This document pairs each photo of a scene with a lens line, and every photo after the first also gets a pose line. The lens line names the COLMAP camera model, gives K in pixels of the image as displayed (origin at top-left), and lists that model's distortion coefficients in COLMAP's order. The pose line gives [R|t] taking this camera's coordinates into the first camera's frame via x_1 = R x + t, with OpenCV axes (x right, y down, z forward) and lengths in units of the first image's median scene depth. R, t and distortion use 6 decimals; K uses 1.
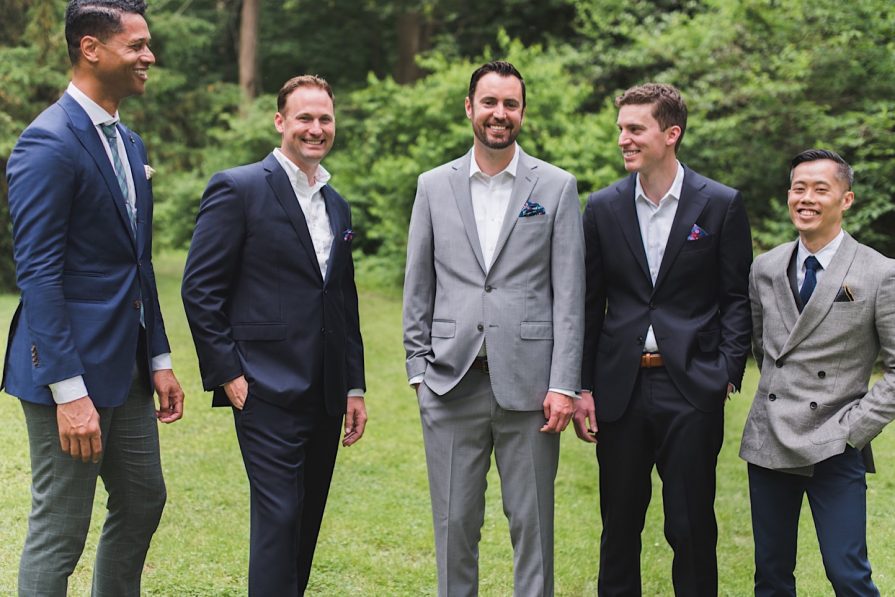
lens RADIAL K [[1494.7, 0, 461.9], [0, 1494.7, 298.5], [0, 0, 1]] dist [0.002026, 0.137993]
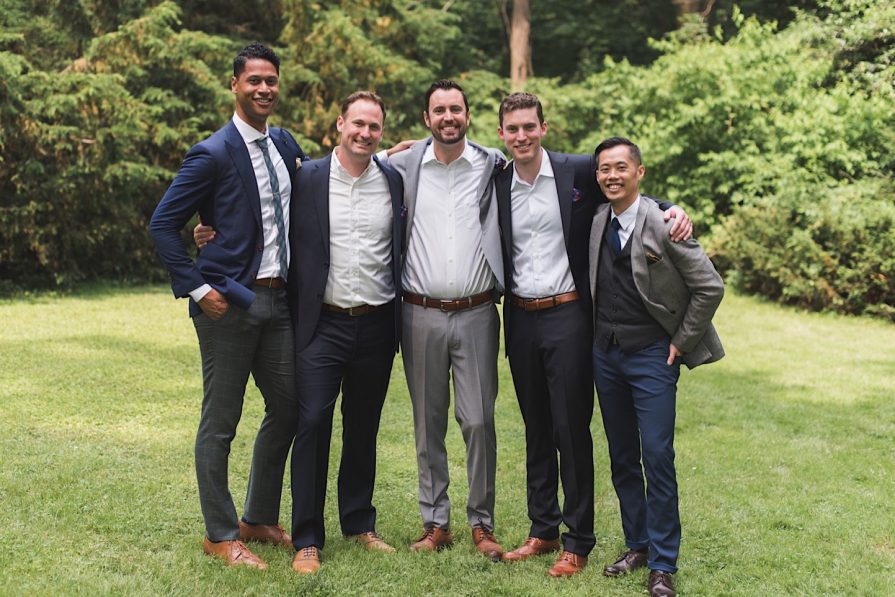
lens RADIAL K [[1569.8, 0, 447.5], [0, 1569.8, 298.5], [0, 0, 1]] dist [-0.010425, 0.109192]
pose [[0.974780, -0.006238, -0.223079, 0.318517], [0.008460, 0.999924, 0.009006, 0.025521], [0.223006, -0.010666, 0.974759, -0.369732]]
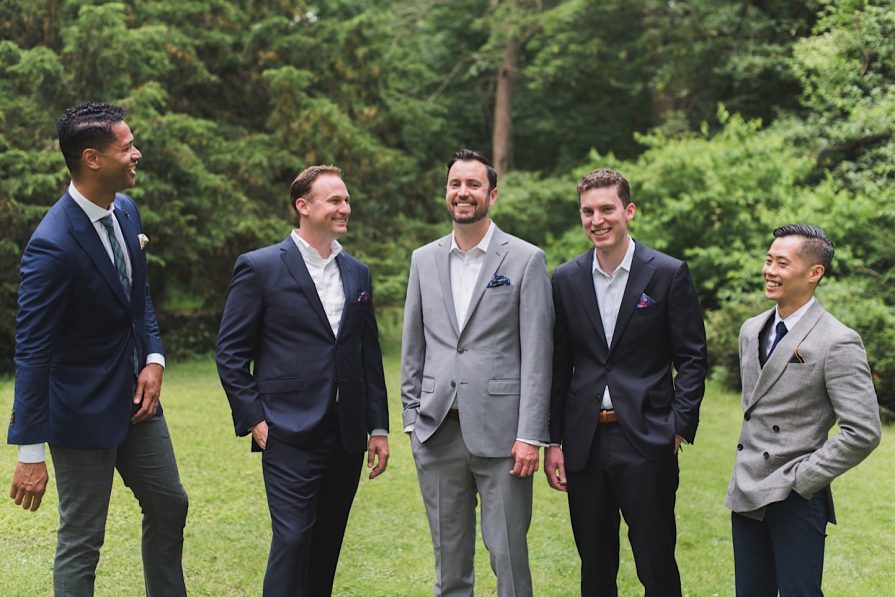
lens RADIAL K [[1494.7, 0, 461.9], [0, 1494.7, 298.5], [0, 0, 1]] dist [0.002026, 0.137993]
pose [[0.980565, 0.000615, -0.196196, 0.235225], [-0.010049, 0.998840, -0.047092, 0.008073], [0.195939, 0.048148, 0.979433, -0.126861]]
